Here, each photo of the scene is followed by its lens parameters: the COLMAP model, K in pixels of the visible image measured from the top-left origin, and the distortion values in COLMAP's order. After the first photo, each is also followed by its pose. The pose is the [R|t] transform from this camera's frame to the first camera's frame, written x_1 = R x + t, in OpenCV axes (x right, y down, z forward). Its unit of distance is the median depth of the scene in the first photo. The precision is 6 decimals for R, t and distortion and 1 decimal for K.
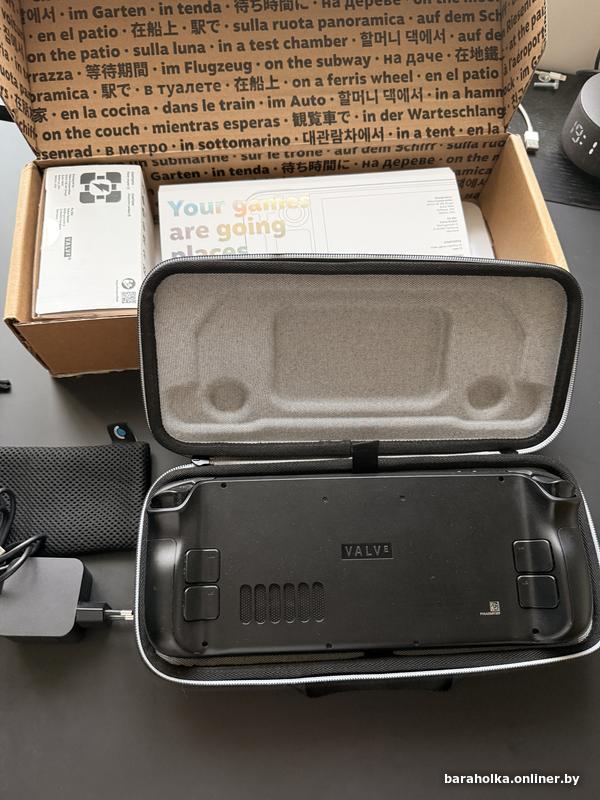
lens RADIAL K [[560.4, 0, 300.0], [0, 560.4, 400.0], [0, 0, 1]] dist [-0.034677, 0.010806]
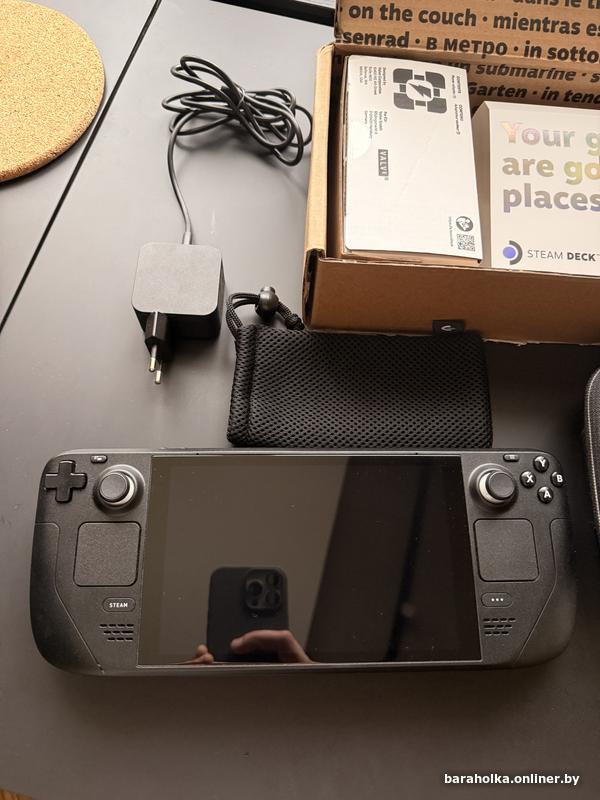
lens RADIAL K [[560.4, 0, 300.0], [0, 560.4, 400.0], [0, 0, 1]] dist [-0.034677, 0.010806]
pose [[0.987442, 0.151073, -0.046213, -0.413388], [-0.147062, 0.985847, 0.080488, -0.002201], [0.057718, -0.072681, 0.995684, 0.201354]]
